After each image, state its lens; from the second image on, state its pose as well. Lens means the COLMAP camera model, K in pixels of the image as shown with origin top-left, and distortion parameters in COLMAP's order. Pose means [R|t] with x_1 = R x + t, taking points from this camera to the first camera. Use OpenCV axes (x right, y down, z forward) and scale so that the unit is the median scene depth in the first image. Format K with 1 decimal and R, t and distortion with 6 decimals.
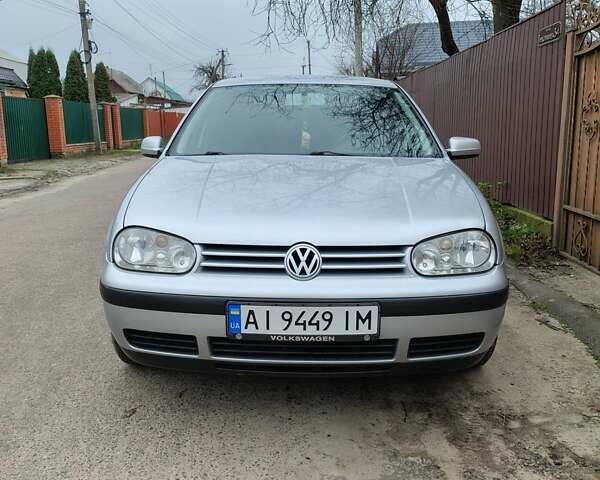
lens RADIAL K [[620.5, 0, 300.0], [0, 620.5, 240.0], [0, 0, 1]] dist [0.168838, -0.328615]
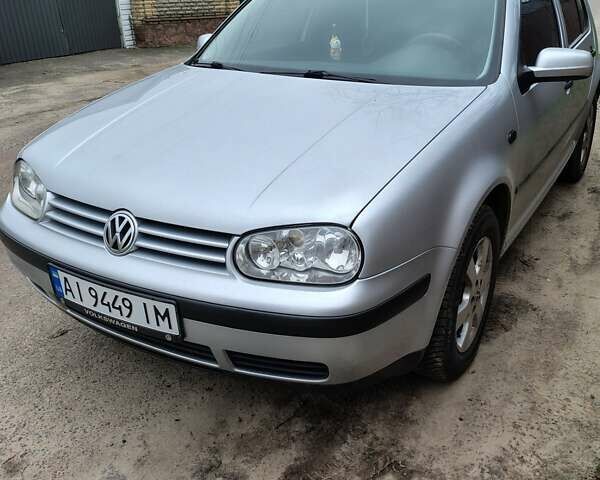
lens RADIAL K [[610.1, 0, 299.6], [0, 610.1, 247.7], [0, 0, 1]] dist [0.059714, -0.000999]
pose [[0.860991, 0.185342, -0.473649, 0.613176], [-0.070638, 0.965791, 0.249516, -0.170112], [0.503691, -0.181374, 0.844629, 0.425407]]
